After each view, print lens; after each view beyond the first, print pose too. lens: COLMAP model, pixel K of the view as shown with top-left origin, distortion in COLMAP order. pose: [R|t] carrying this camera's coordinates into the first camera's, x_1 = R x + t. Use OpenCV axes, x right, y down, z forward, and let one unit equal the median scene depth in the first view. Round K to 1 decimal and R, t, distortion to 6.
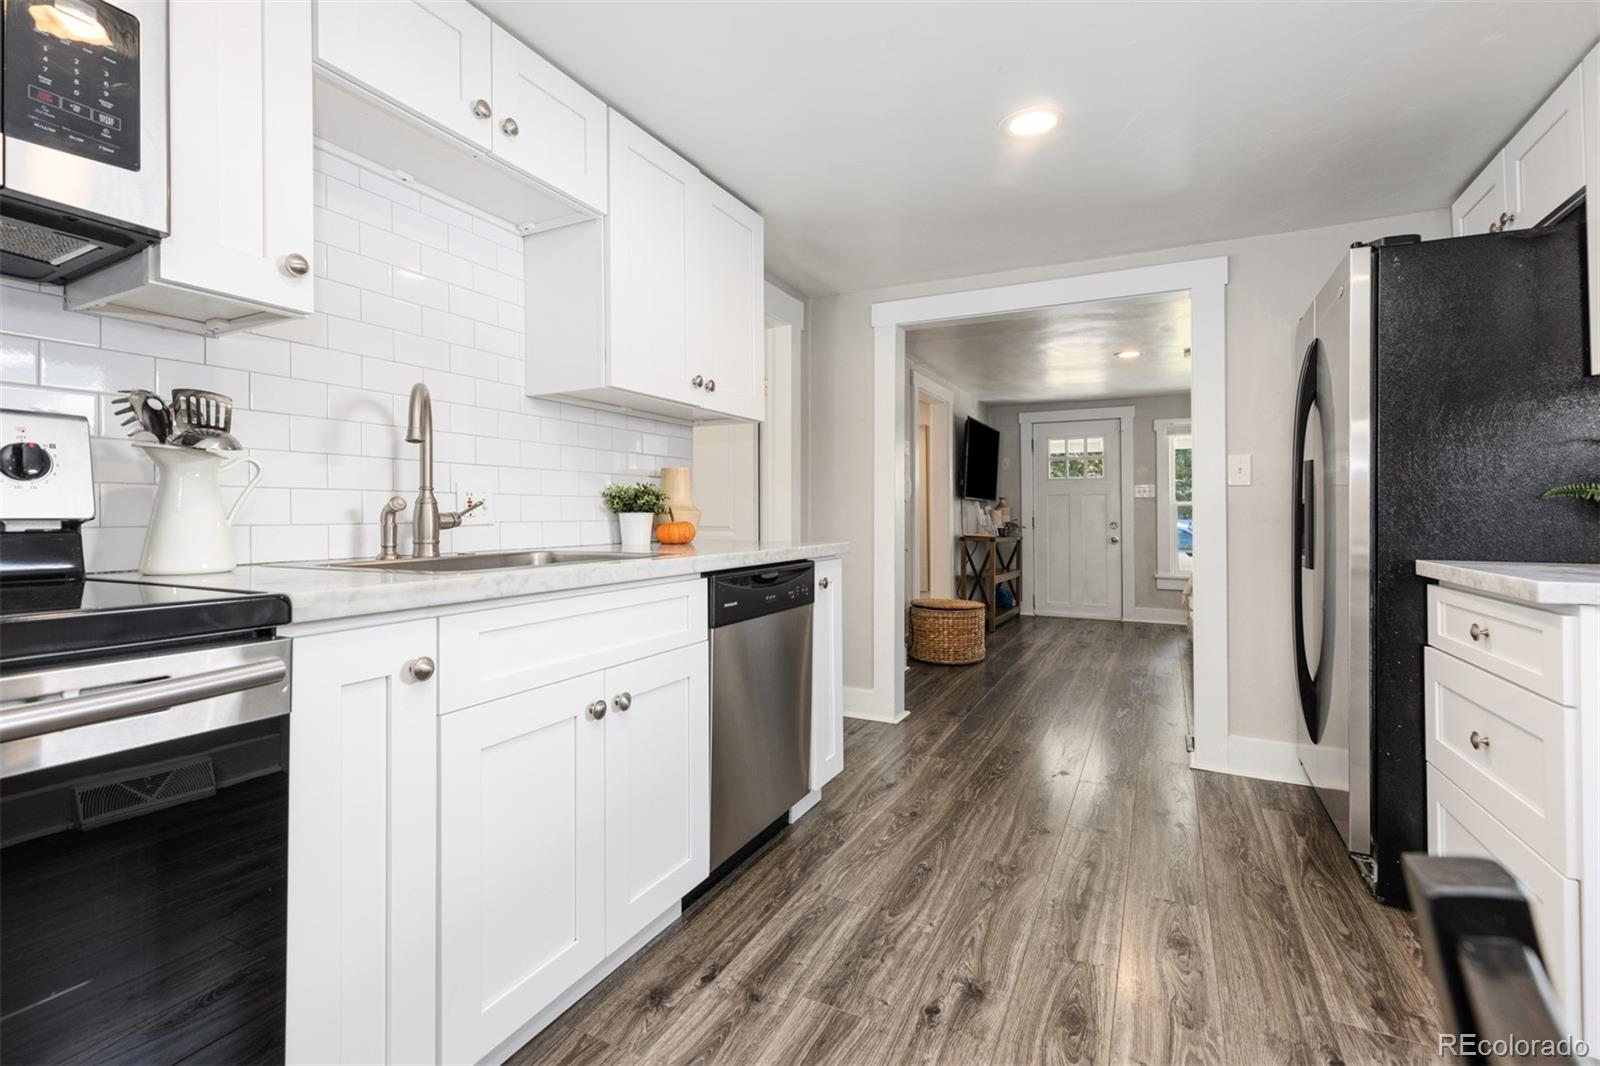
lens RADIAL K [[729.5, 0, 800.0], [0, 729.5, 517.0], [0, 0, 1]] dist [0.001983, 0.000576]
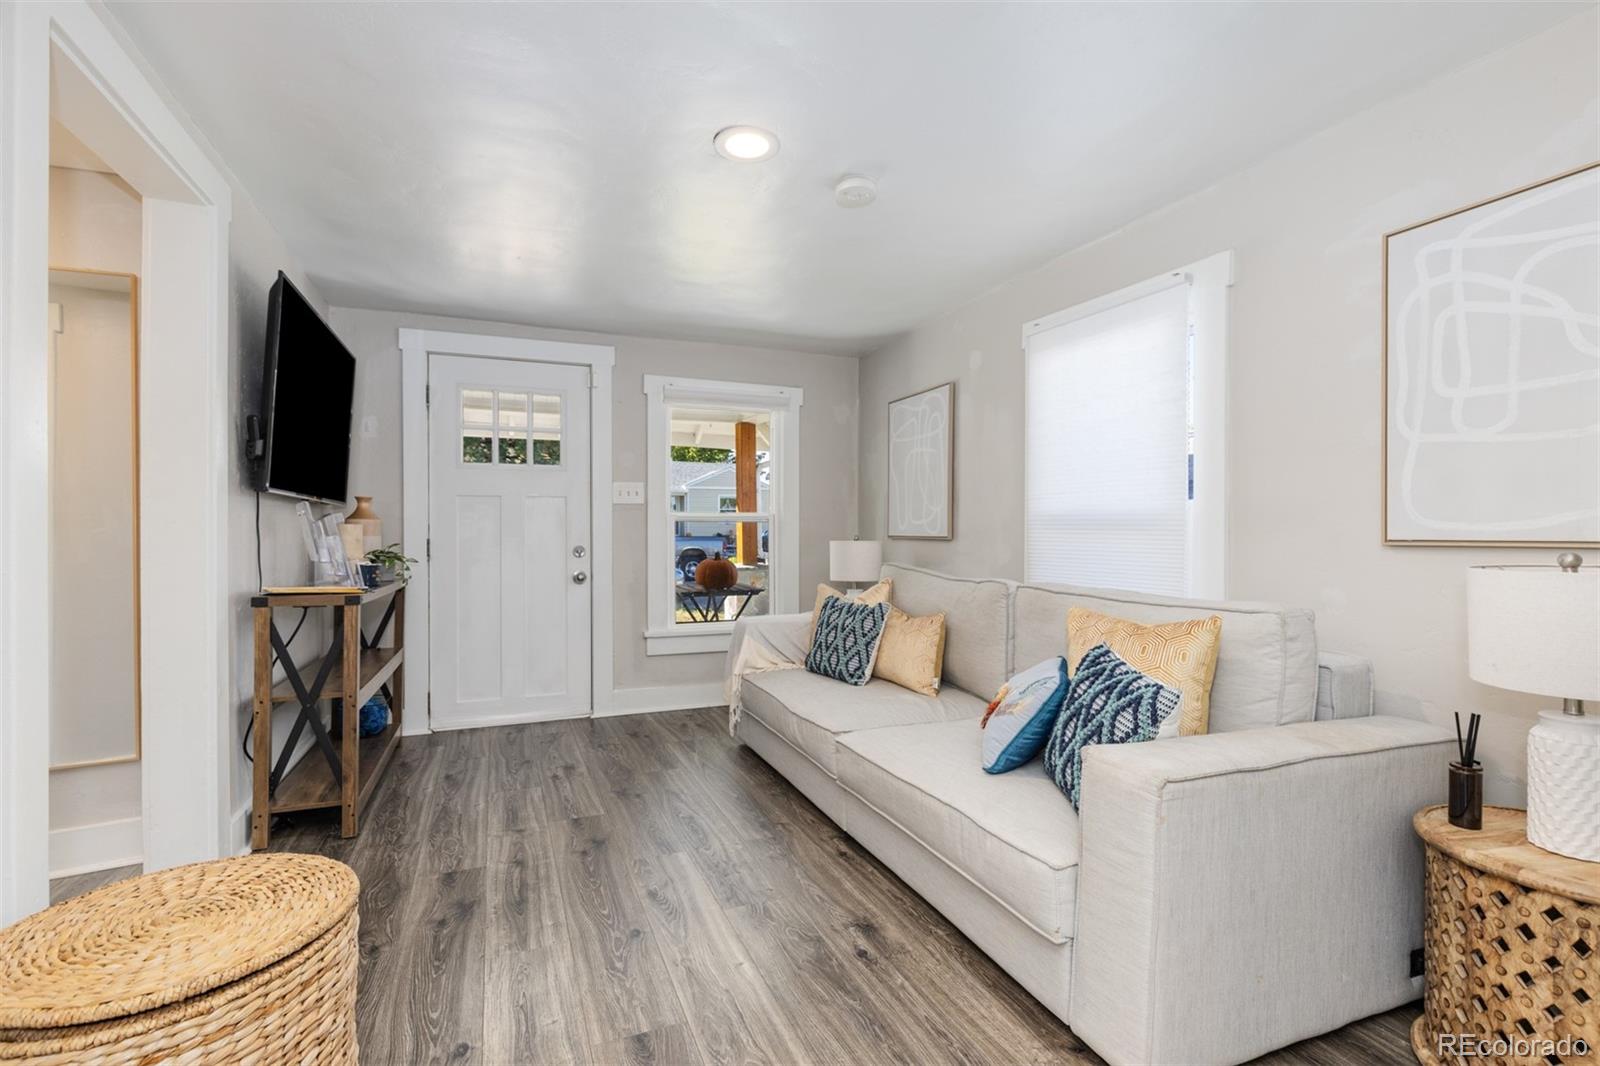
lens RADIAL K [[729.5, 0, 796.0], [0, 729.5, 528.0], [0, 0, 1]] dist [0.001983, 0.000576]
pose [[0.652386, 0.001551, 0.757885, 0.109347], [0.004810, 0.999969, -0.006187, -0.003063], [-0.757872, 0.007681, 0.652359, 0.505970]]
